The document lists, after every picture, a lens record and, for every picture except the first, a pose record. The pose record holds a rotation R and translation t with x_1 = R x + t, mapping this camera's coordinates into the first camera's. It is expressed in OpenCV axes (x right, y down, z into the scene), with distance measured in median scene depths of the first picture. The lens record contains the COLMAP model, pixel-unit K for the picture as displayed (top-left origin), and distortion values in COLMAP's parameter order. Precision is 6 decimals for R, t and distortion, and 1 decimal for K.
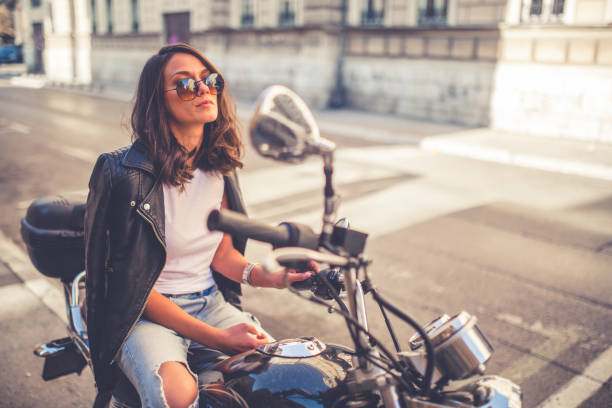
lens RADIAL K [[586.6, 0, 306.0], [0, 586.6, 204.0], [0, 0, 1]] dist [-0.072613, 0.108479]
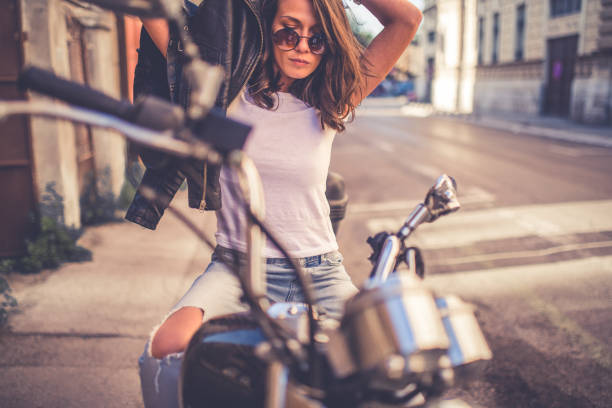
lens RADIAL K [[586.6, 0, 306.0], [0, 586.6, 204.0], [0, 0, 1]] dist [-0.072613, 0.108479]
pose [[0.799043, 0.089204, -0.594620, 0.047693], [-0.123239, 0.992236, -0.016753, 0.011700], [0.588509, 0.086666, 0.803832, 0.039582]]
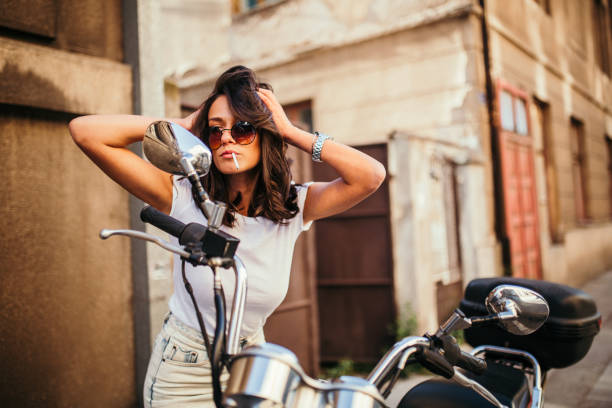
lens RADIAL K [[586.6, 0, 306.0], [0, 586.6, 204.0], [0, 0, 1]] dist [-0.072613, 0.108479]
pose [[0.210282, -0.075049, -0.974756, 0.103135], [-0.189967, 0.974909, -0.116042, 0.005922], [0.959007, 0.209573, 0.190749, 0.080143]]
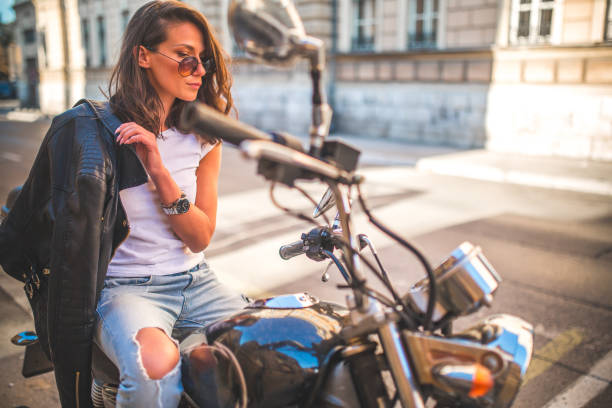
lens RADIAL K [[586.6, 0, 306.0], [0, 586.6, 204.0], [0, 0, 1]] dist [-0.072613, 0.108479]
pose [[0.999780, -0.018511, 0.009872, 0.000747], [0.019027, 0.998303, -0.055046, 0.014642], [-0.008836, 0.055222, 0.998435, 0.006457]]
